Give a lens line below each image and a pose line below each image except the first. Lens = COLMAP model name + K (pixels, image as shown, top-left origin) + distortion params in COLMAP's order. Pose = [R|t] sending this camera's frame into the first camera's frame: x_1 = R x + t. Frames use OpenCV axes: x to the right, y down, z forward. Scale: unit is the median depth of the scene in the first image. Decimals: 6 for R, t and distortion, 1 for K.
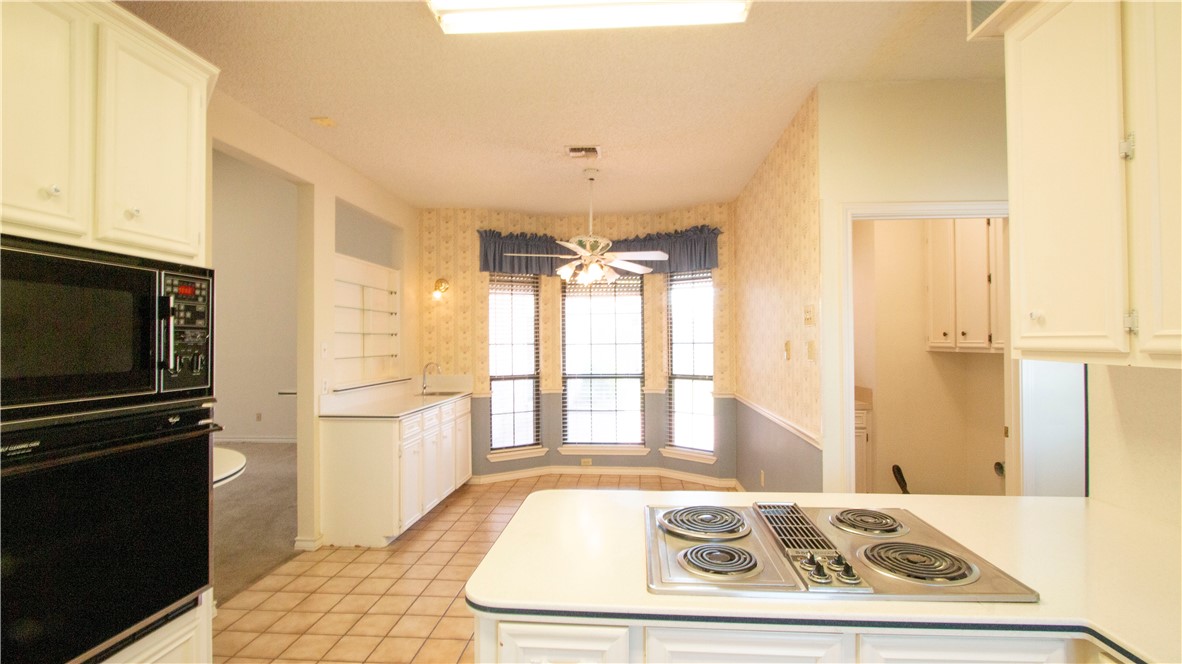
lens RADIAL K [[541.4, 0, 600.0], [0, 541.4, 337.5], [0, 0, 1]] dist [-0.020596, 0.006110]
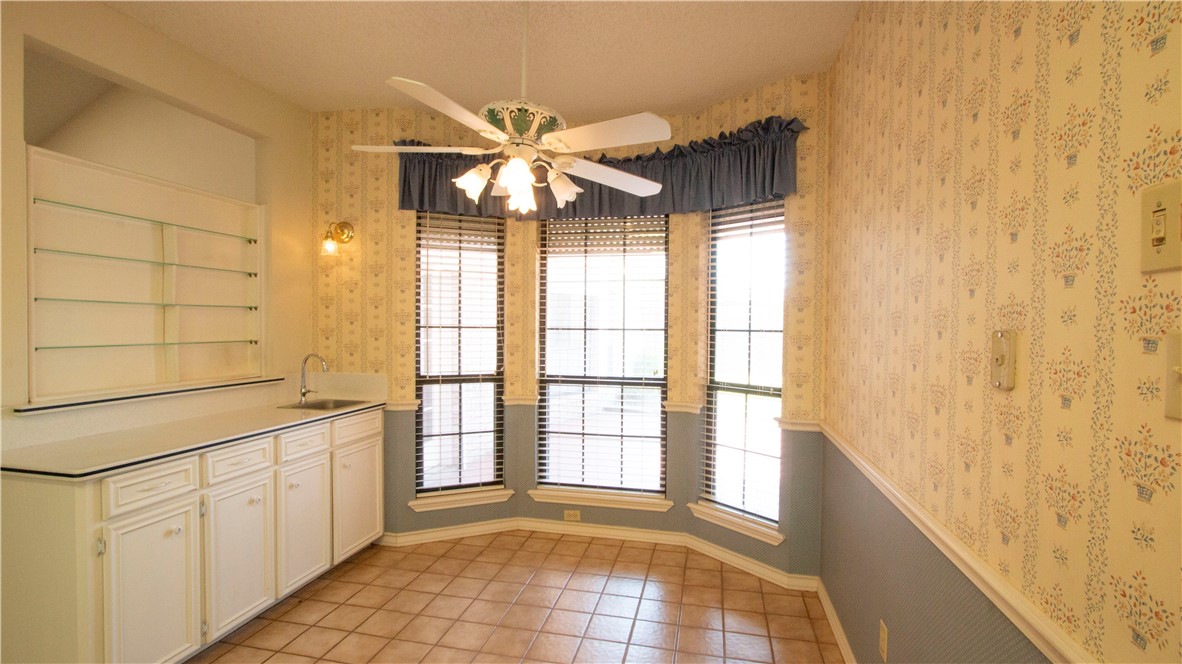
lens RADIAL K [[541.4, 0, 600.0], [0, 541.4, 337.5], [0, 0, 1]] dist [-0.020596, 0.006110]
pose [[0.989876, 0.020643, -0.140426, 0.092474], [-0.016521, 0.999400, 0.030453, 0.002584], [0.140970, -0.027825, 0.989623, 0.390711]]
